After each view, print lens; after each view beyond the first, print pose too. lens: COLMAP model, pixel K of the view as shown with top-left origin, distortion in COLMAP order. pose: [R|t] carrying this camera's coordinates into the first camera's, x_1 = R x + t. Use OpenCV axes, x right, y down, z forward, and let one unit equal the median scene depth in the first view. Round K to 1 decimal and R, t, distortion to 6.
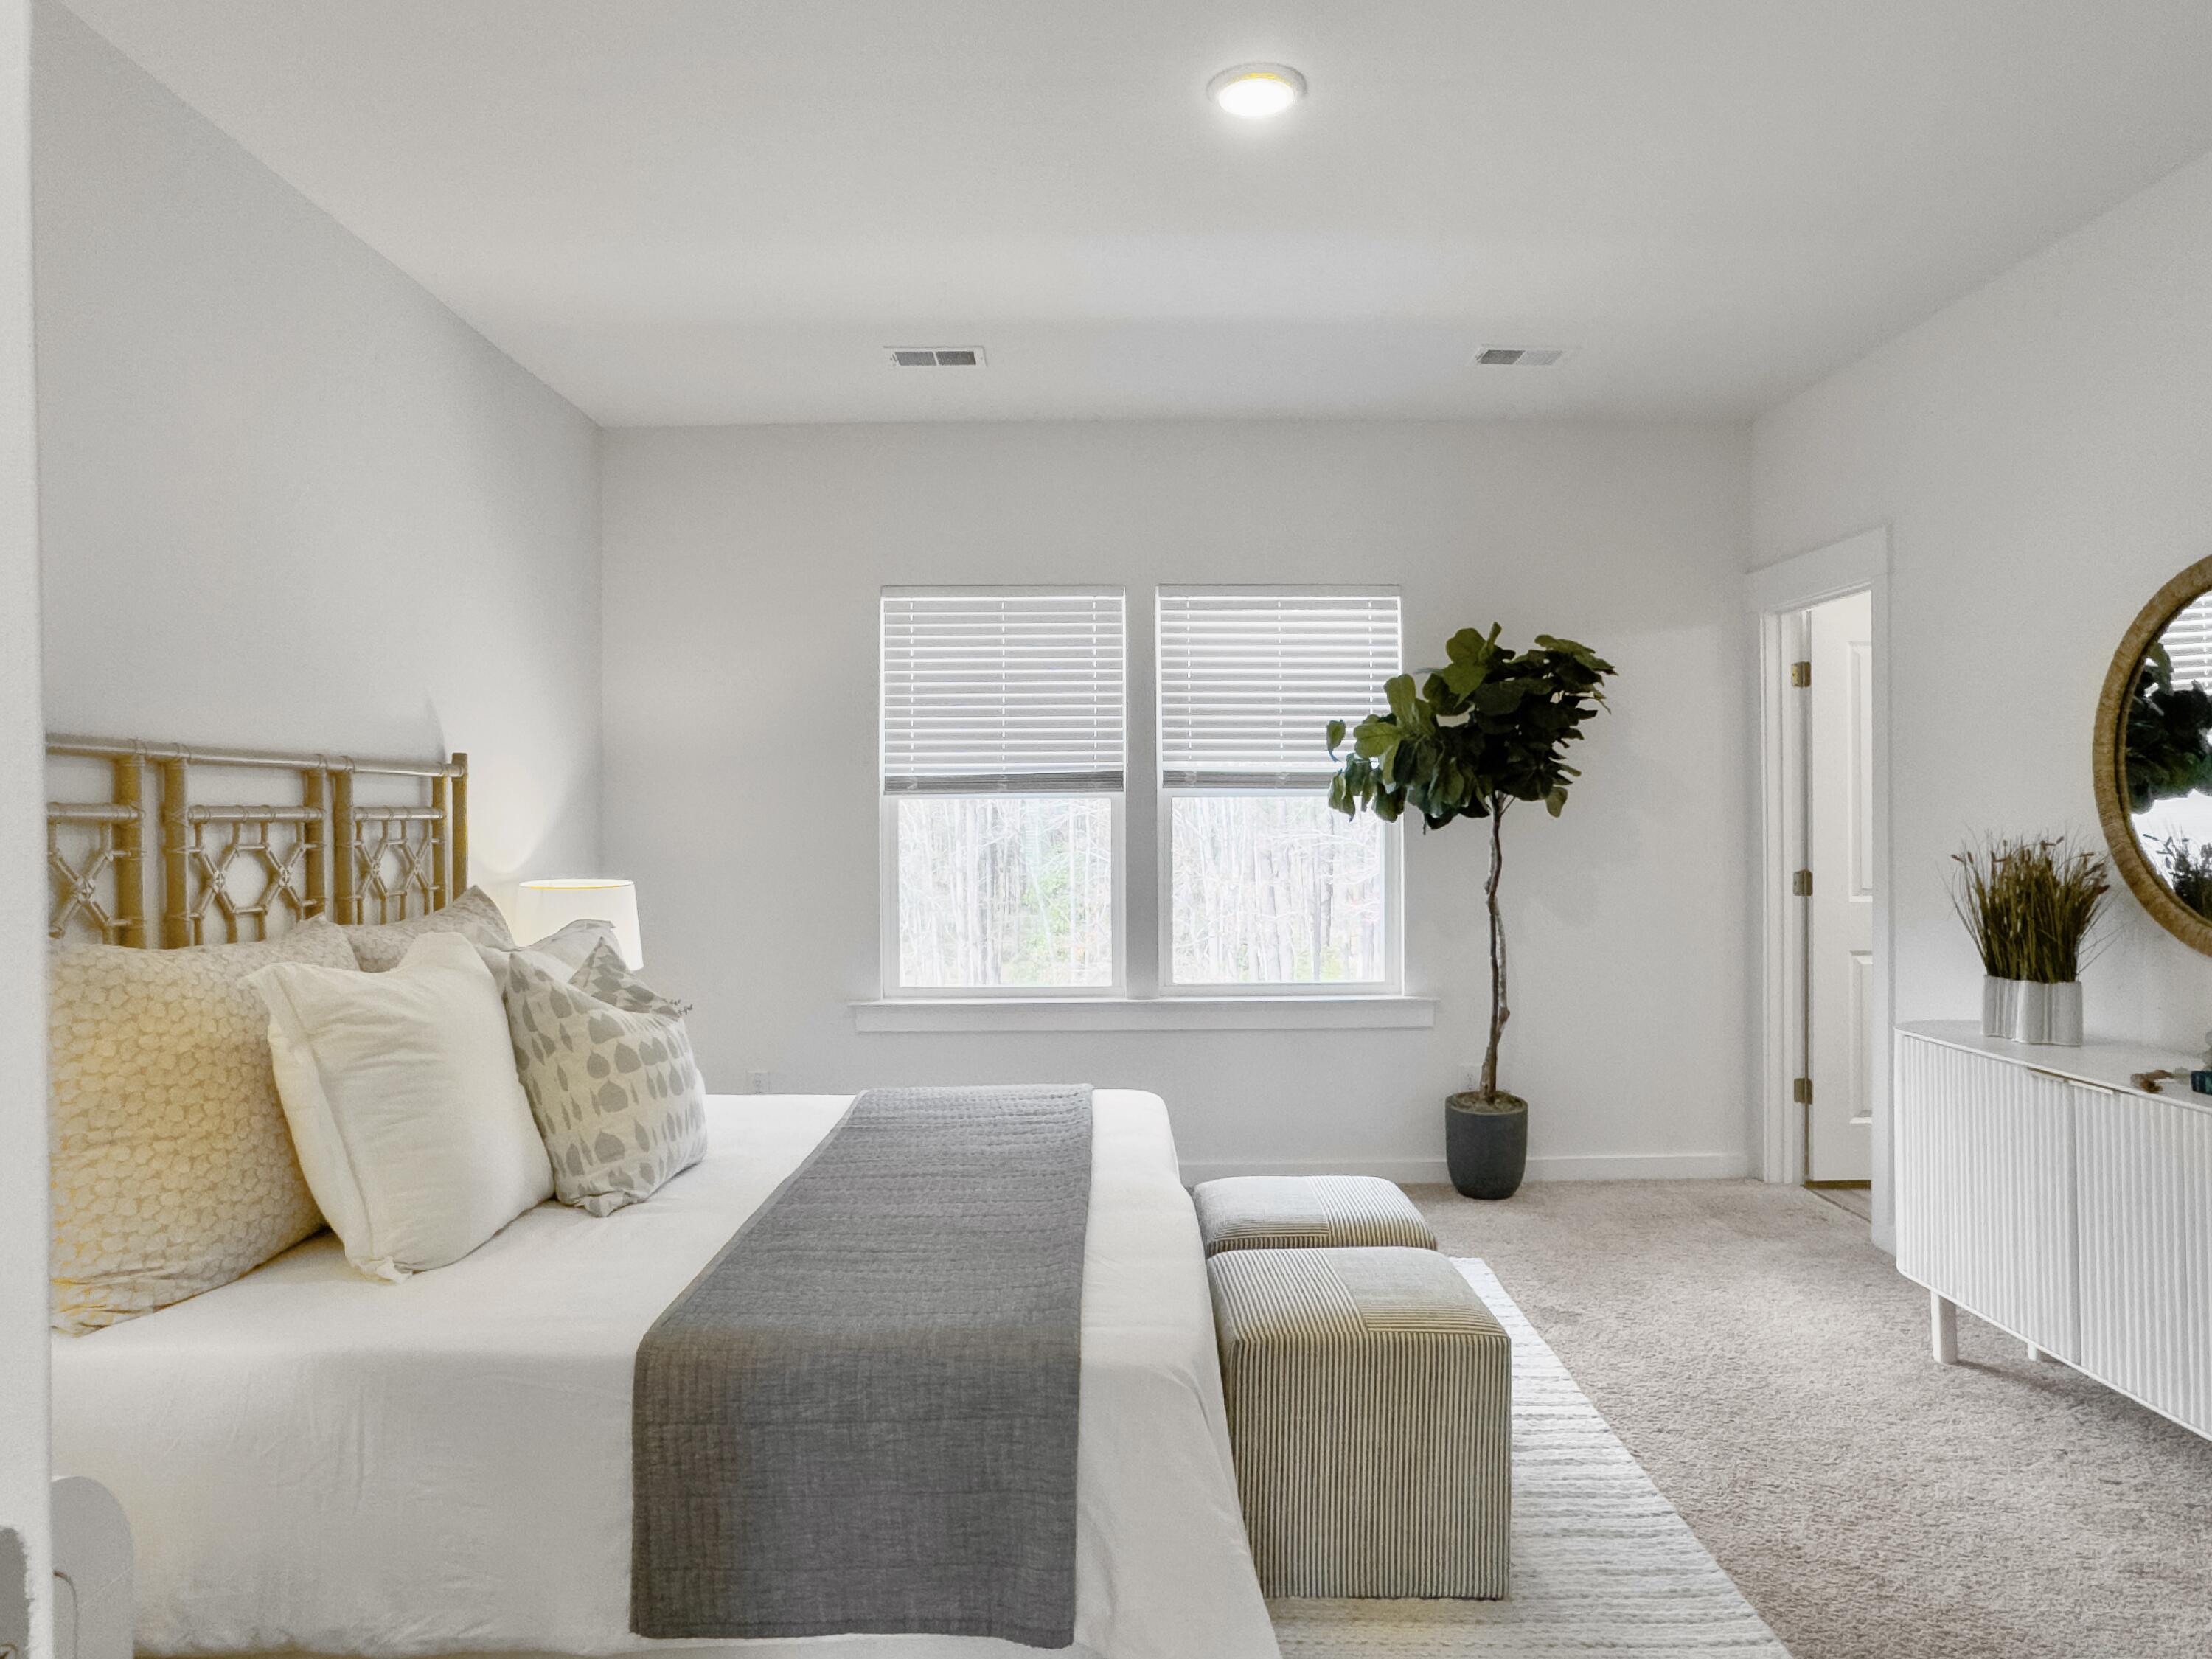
lens RADIAL K [[1459.2, 0, 1157.0], [0, 1459.2, 805.8], [0, 0, 1]] dist [-0.079985, 0.087416]
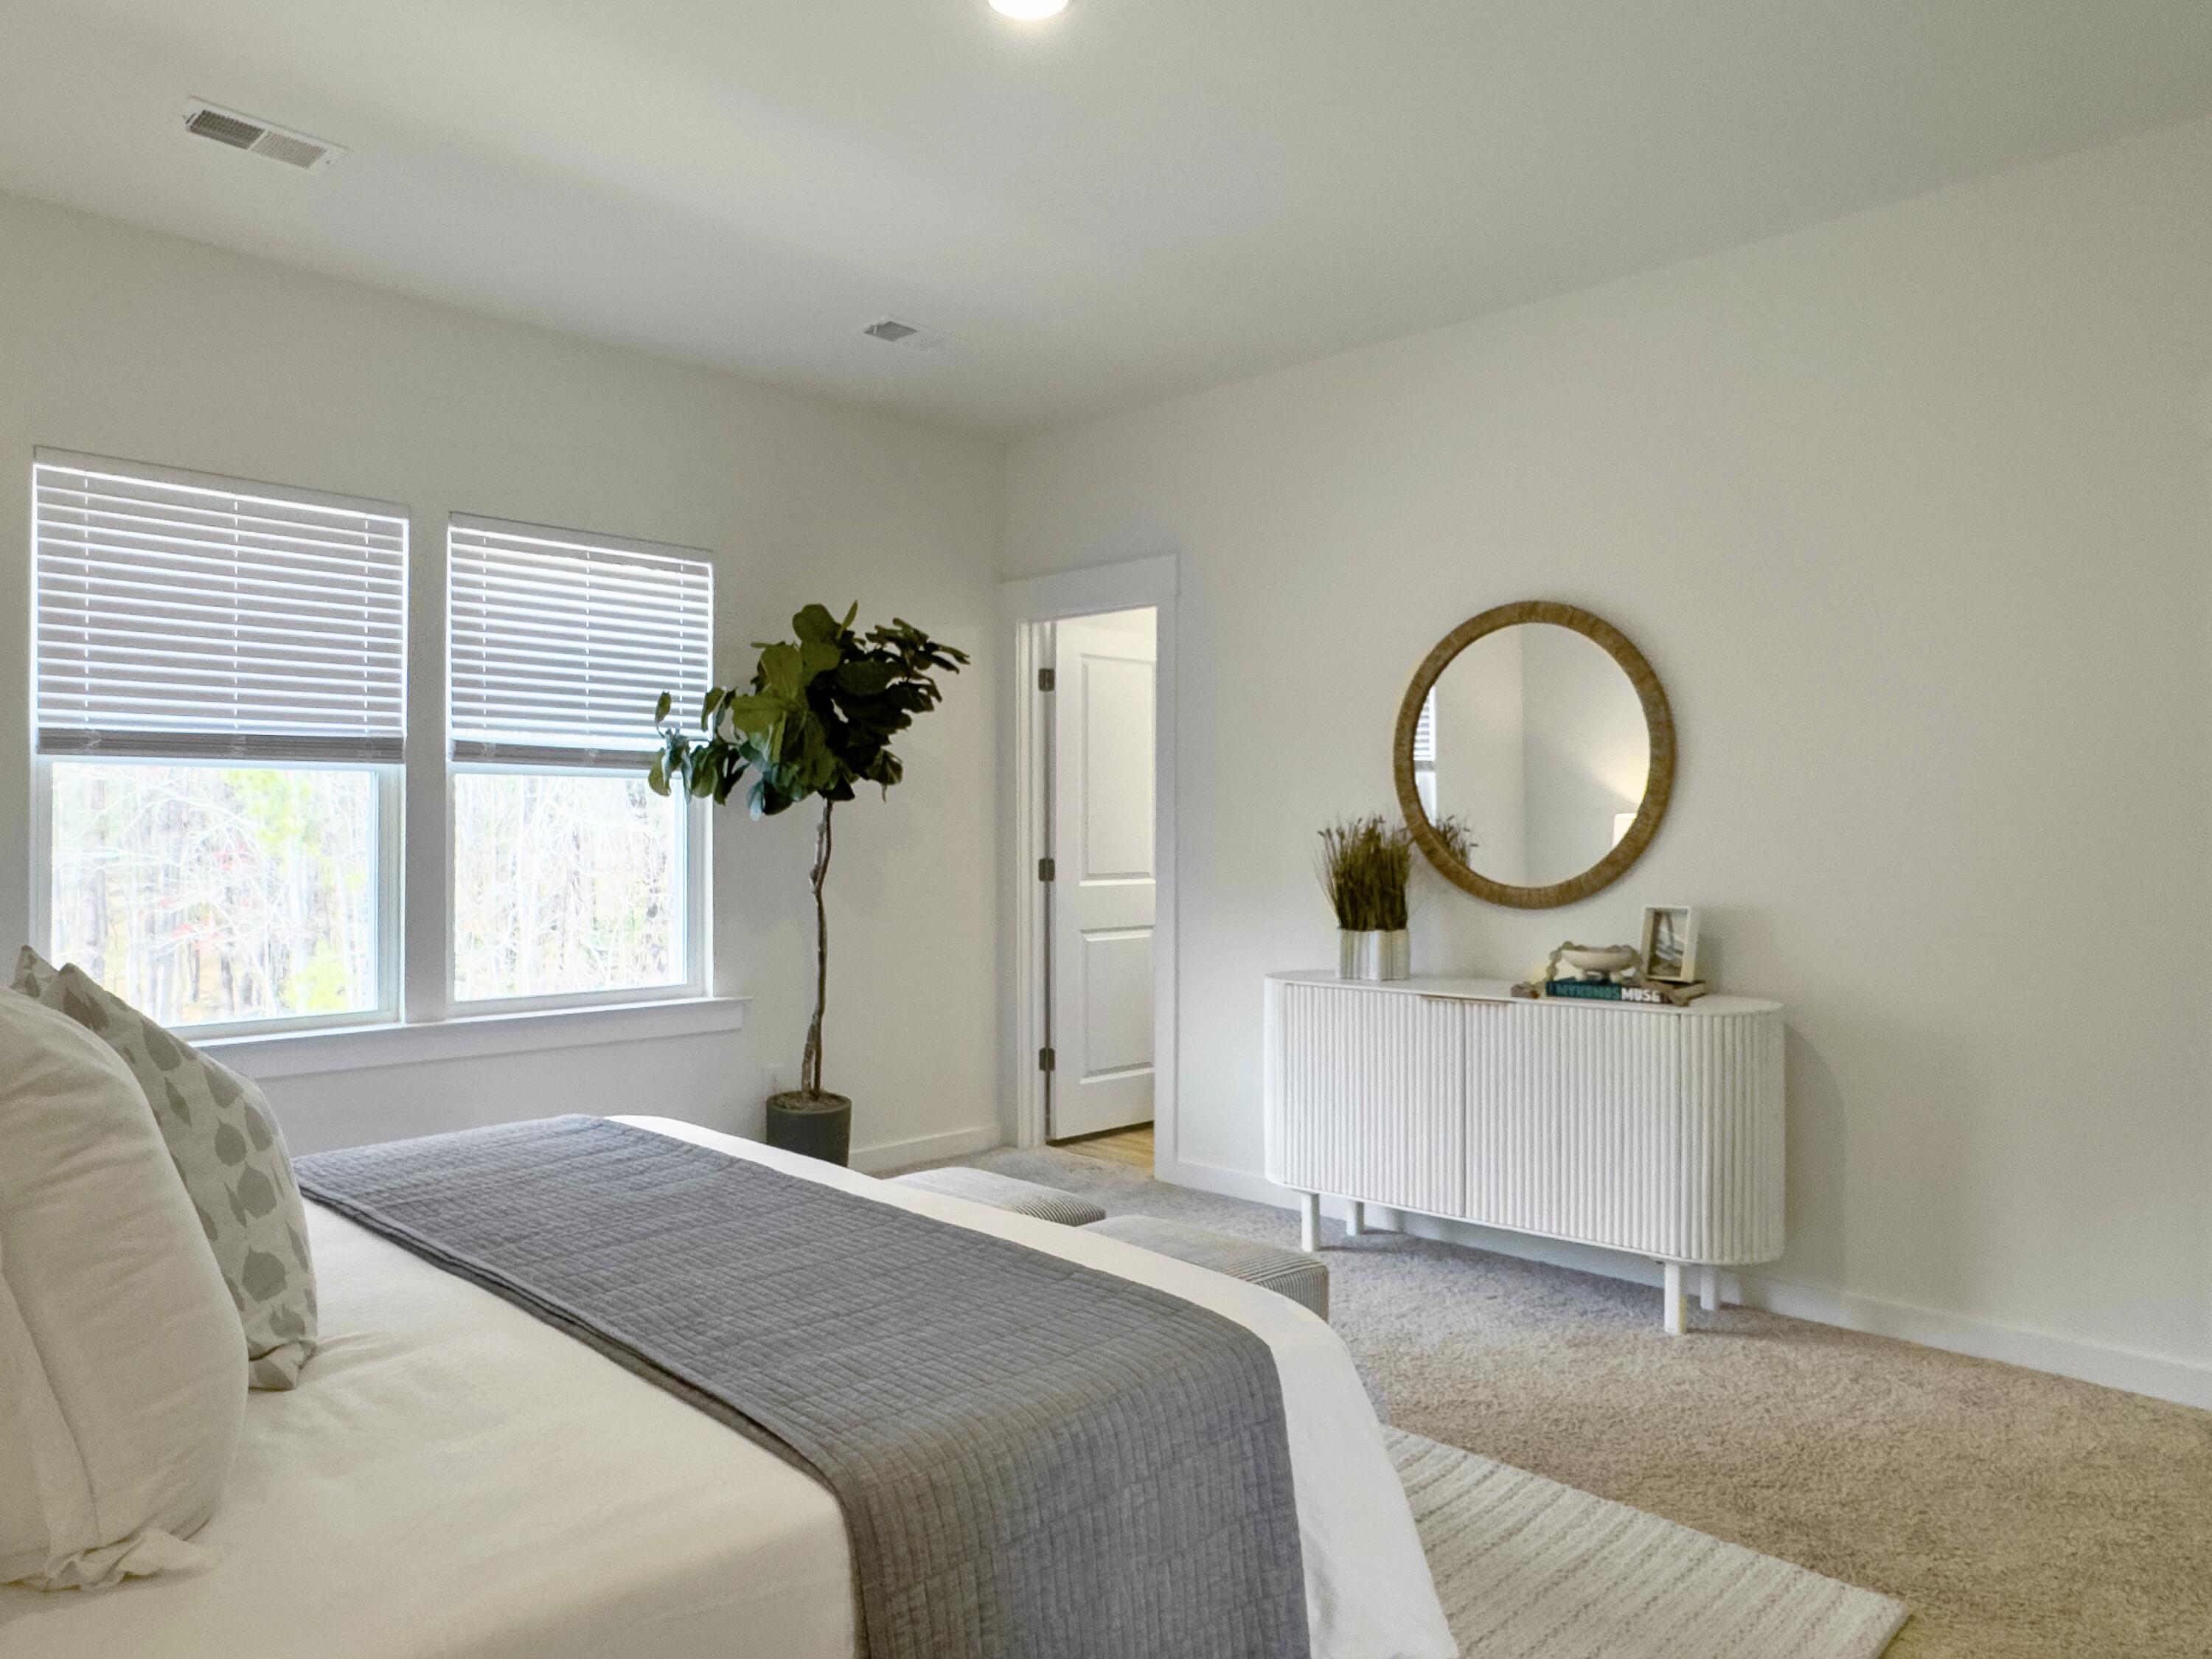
lens RADIAL K [[1459.2, 0, 1097.2], [0, 1459.2, 831.0], [0, 0, 1]] dist [-0.079985, 0.087416]
pose [[0.716002, 0.006541, 0.698068, -0.302440], [-0.006505, 0.999975, -0.002697, 0.026902], [-0.698068, -0.002610, 0.716027, 0.175421]]
